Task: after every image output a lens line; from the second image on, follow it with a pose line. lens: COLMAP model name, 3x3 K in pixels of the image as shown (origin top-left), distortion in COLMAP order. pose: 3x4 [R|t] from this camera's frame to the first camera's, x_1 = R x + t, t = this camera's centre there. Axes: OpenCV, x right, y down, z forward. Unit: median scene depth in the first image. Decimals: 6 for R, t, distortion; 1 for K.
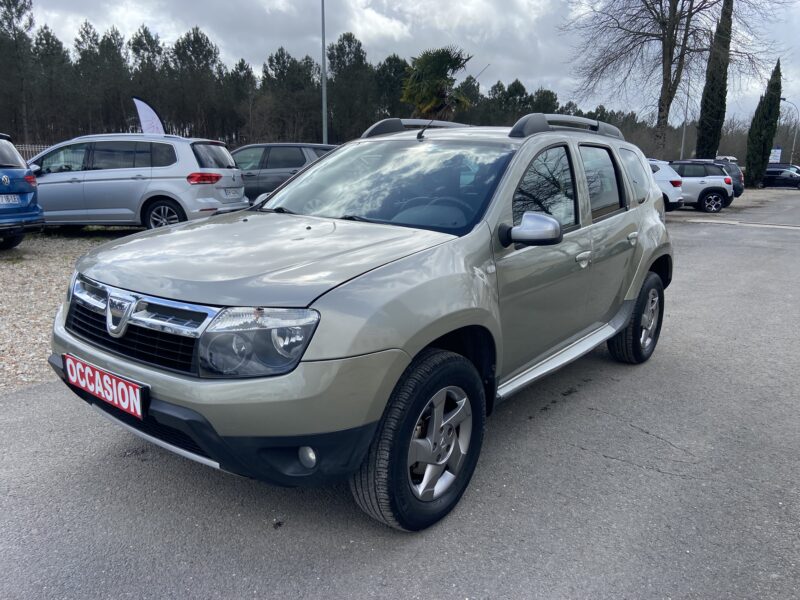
lens RADIAL K [[593.6, 0, 410.5], [0, 593.6, 302.7], [0, 0, 1]] dist [0.108655, -0.122855]
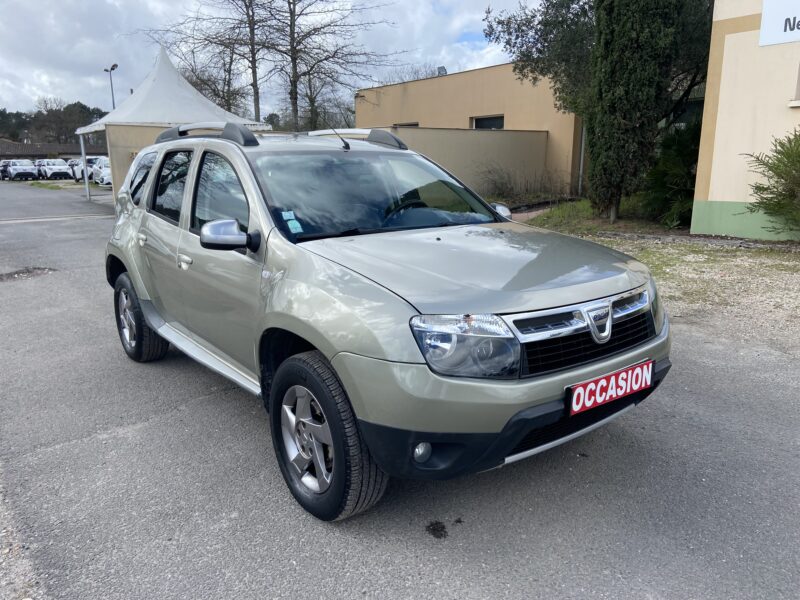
lens RADIAL K [[593.6, 0, 410.5], [0, 593.6, 302.7], [0, 0, 1]] dist [0.108655, -0.122855]
pose [[0.256259, -0.240222, 0.936282, -0.169978], [0.226309, 0.956615, 0.183499, -0.031411], [-0.939742, 0.164866, 0.299506, 0.106792]]
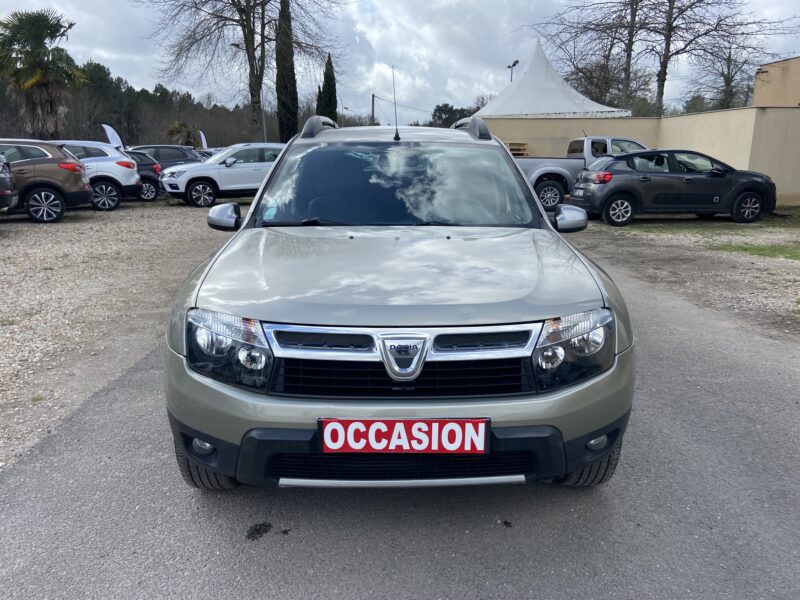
lens RADIAL K [[593.6, 0, 410.5], [0, 593.6, 302.7], [0, 0, 1]] dist [0.108655, -0.122855]
pose [[0.779353, -0.170202, 0.603025, -0.107157], [0.152276, 0.984996, 0.081210, -0.013790], [-0.607800, 0.028535, 0.793578, 0.031460]]
